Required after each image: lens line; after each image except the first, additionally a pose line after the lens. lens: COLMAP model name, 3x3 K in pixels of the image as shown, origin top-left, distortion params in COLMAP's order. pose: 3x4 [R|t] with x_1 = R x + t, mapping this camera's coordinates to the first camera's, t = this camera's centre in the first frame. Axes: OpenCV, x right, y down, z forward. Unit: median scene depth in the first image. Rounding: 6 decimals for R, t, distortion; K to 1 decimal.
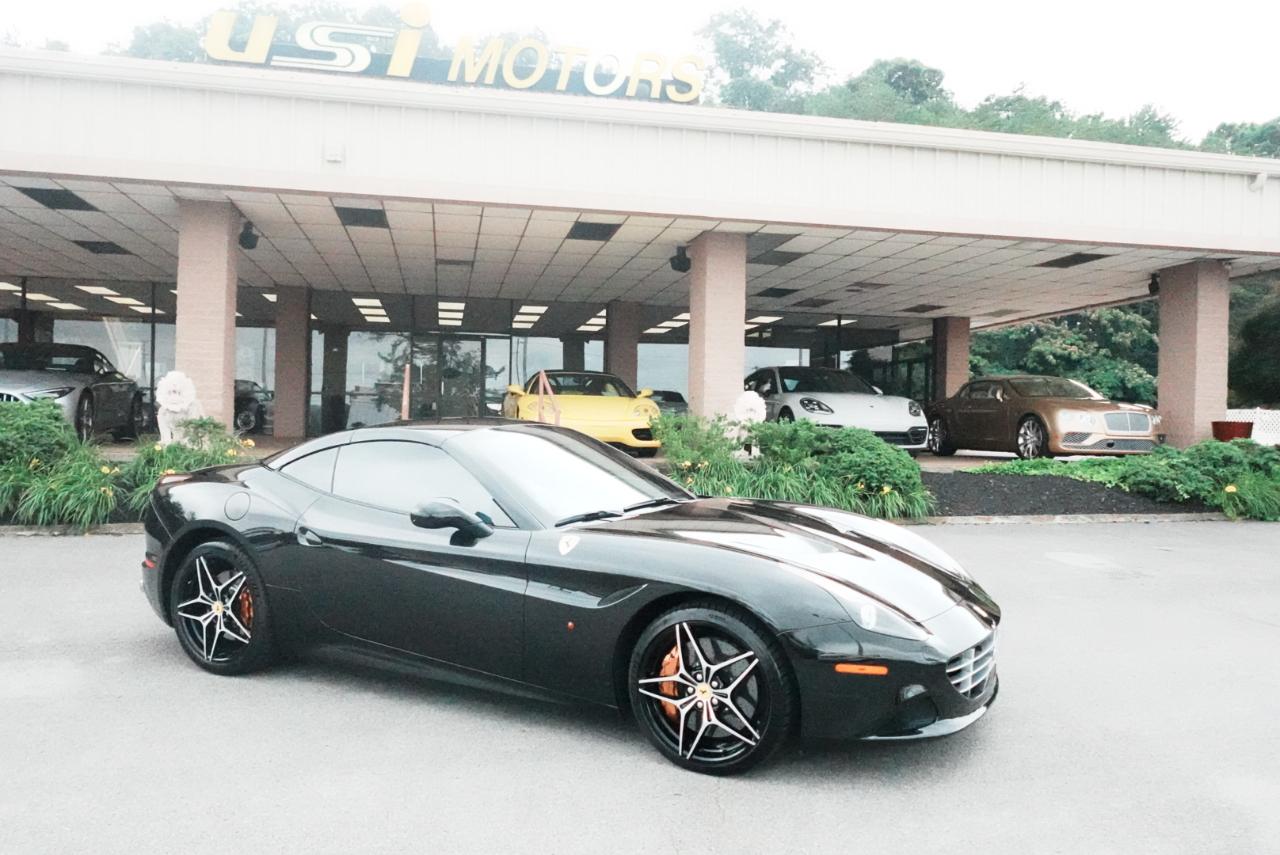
lens RADIAL K [[1005.7, 0, 639.2], [0, 1005.7, 429.0], [0, 0, 1]] dist [-0.013054, 0.022115]
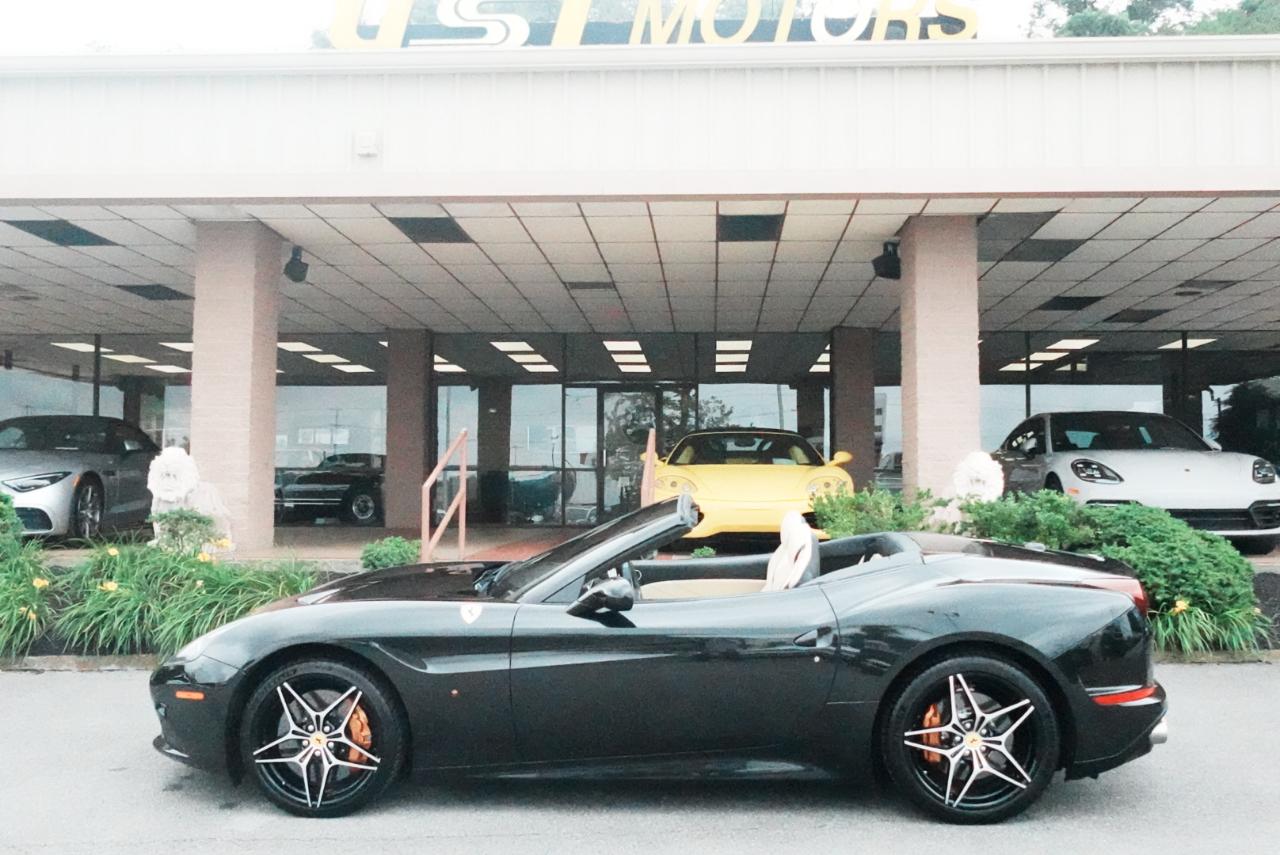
lens RADIAL K [[1332.7, 0, 643.1], [0, 1332.7, 435.1], [0, 0, 1]] dist [-0.011152, 0.000000]
pose [[0.970181, -0.031347, -0.240348, 0.084595], [0.018485, 0.998283, -0.055587, -0.003332], [0.241678, 0.049486, 0.969094, 0.082683]]
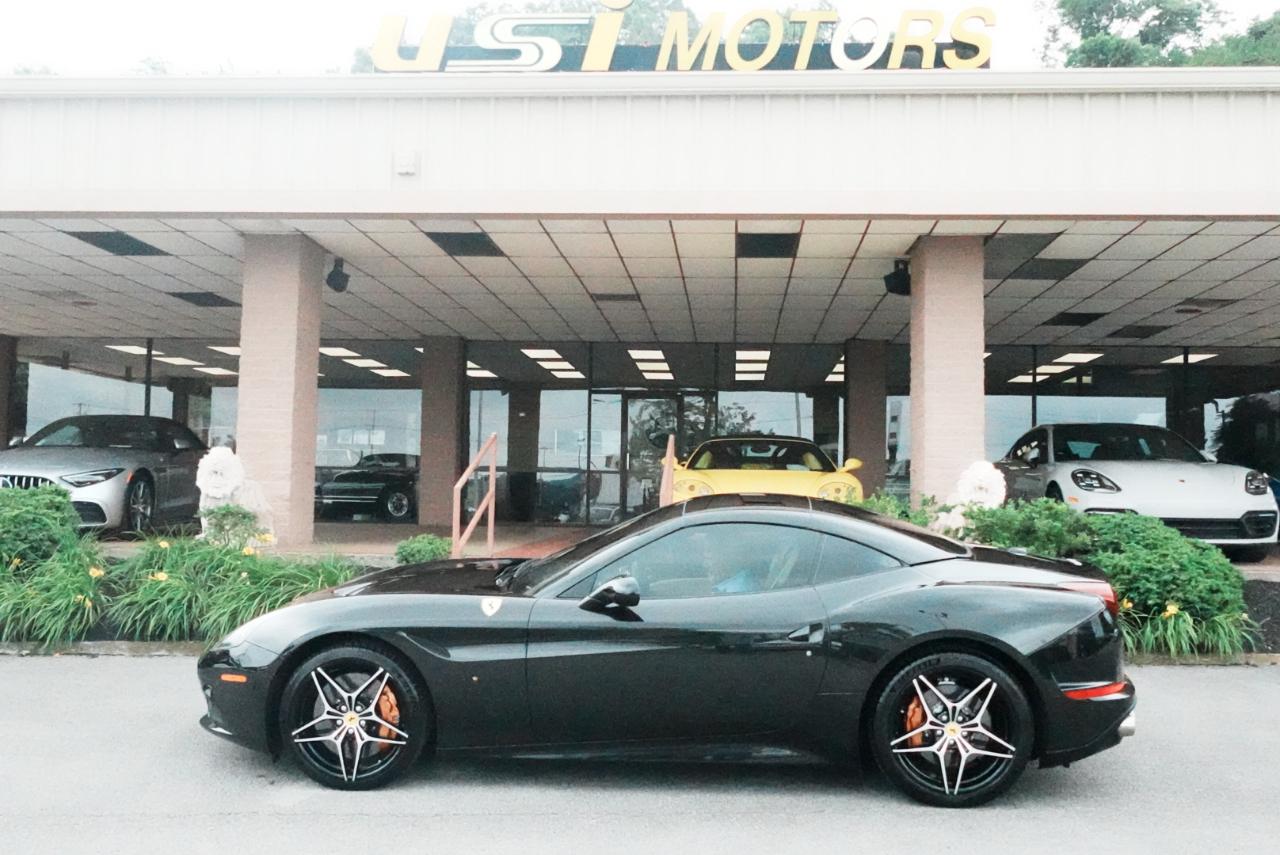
lens RADIAL K [[1281.9, 0, 642.1], [0, 1281.9, 433.2], [0, 0, 1]] dist [-0.010796, 0.000000]
pose [[0.965605, -0.020176, -0.259228, 0.089494], [0.004730, 0.998183, -0.060072, -0.003848], [0.259969, 0.056780, 0.963946, 0.072645]]
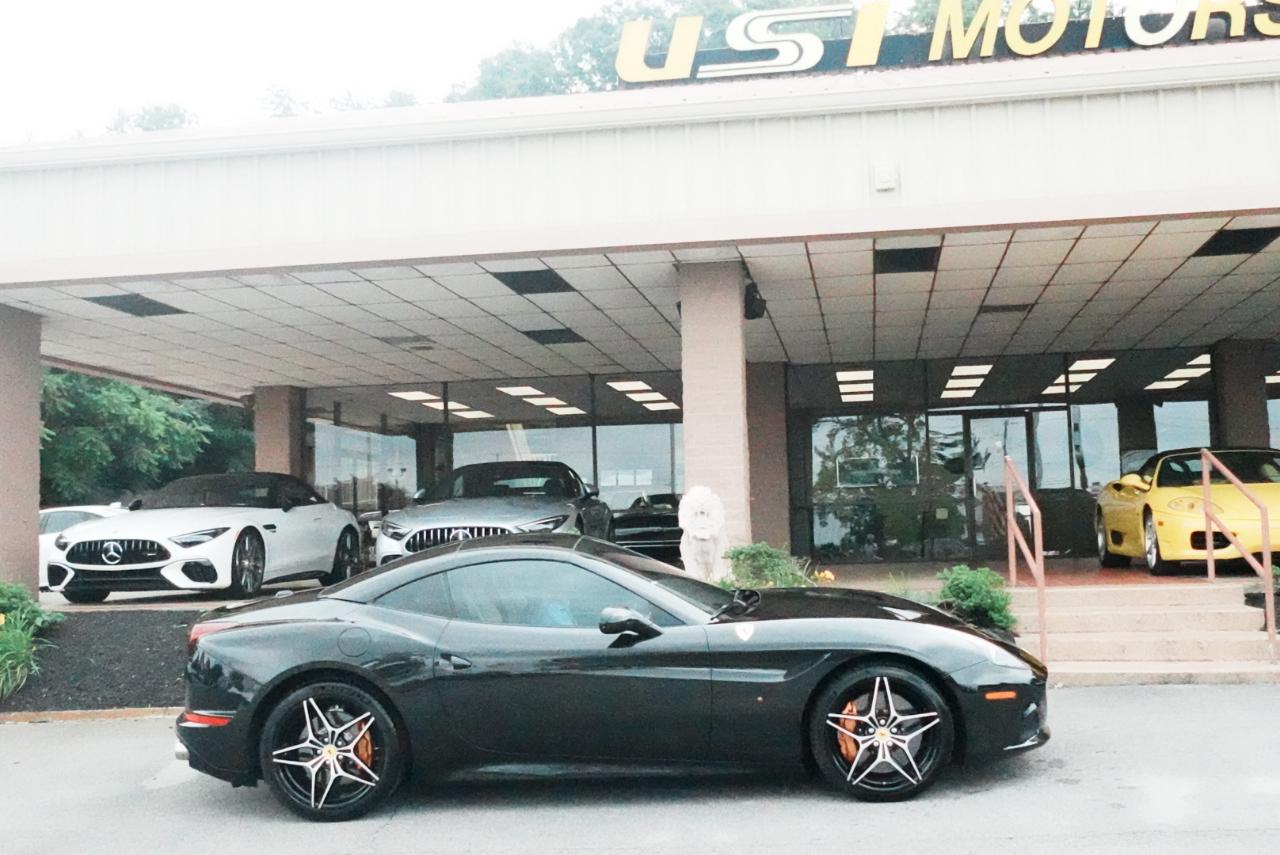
lens RADIAL K [[1440.5, 0, 647.6], [0, 1440.5, 431.0], [0, 0, 1]] dist [-0.006639, 0.000000]
pose [[0.938762, -0.076699, -0.335922, -0.089162], [0.049837, 0.994883, -0.087884, -0.003394], [0.340944, 0.065761, 0.937781, -0.032233]]
